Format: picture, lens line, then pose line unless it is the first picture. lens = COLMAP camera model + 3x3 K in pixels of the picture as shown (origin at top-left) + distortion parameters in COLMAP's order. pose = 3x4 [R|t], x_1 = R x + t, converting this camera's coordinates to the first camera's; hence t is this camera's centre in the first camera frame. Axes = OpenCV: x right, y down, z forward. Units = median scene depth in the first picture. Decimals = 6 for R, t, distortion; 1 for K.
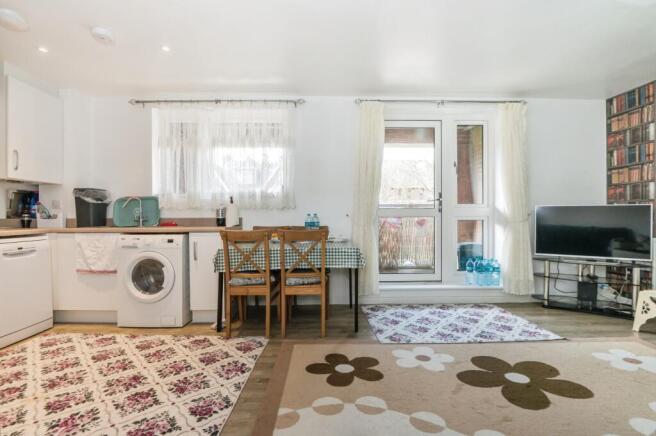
lens RADIAL K [[308.6, 0, 317.4], [0, 308.6, 223.4], [0, 0, 1]] dist [-0.017892, -0.001782]
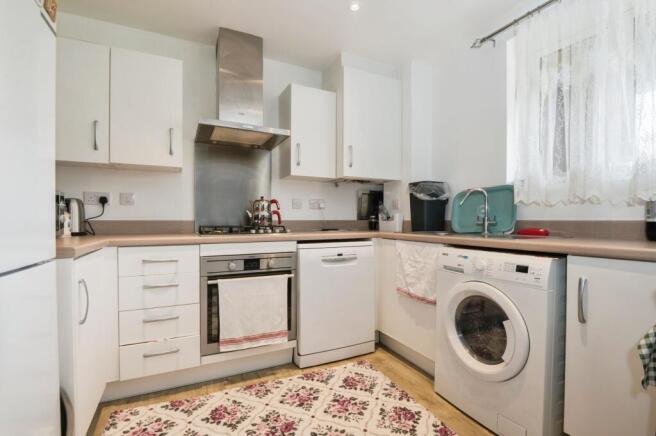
lens RADIAL K [[308.6, 0, 329.5], [0, 308.6, 220.6], [0, 0, 1]] dist [-0.017892, -0.001782]
pose [[0.446756, 0.006161, -0.894635, -0.163095], [-0.023484, 0.999712, -0.004843, -0.007290], [0.894348, 0.023173, 0.446772, 0.452815]]
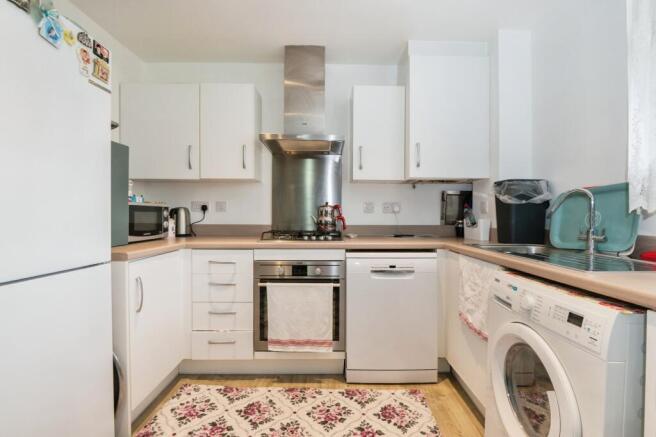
lens RADIAL K [[308.6, 0, 330.9], [0, 308.6, 213.7], [0, 0, 1]] dist [-0.017892, -0.001782]
pose [[0.011505, -0.000135, -0.999934, -0.148124], [-0.027284, 0.999628, -0.000449, -0.038227], [0.999562, 0.027287, 0.011497, 0.649682]]
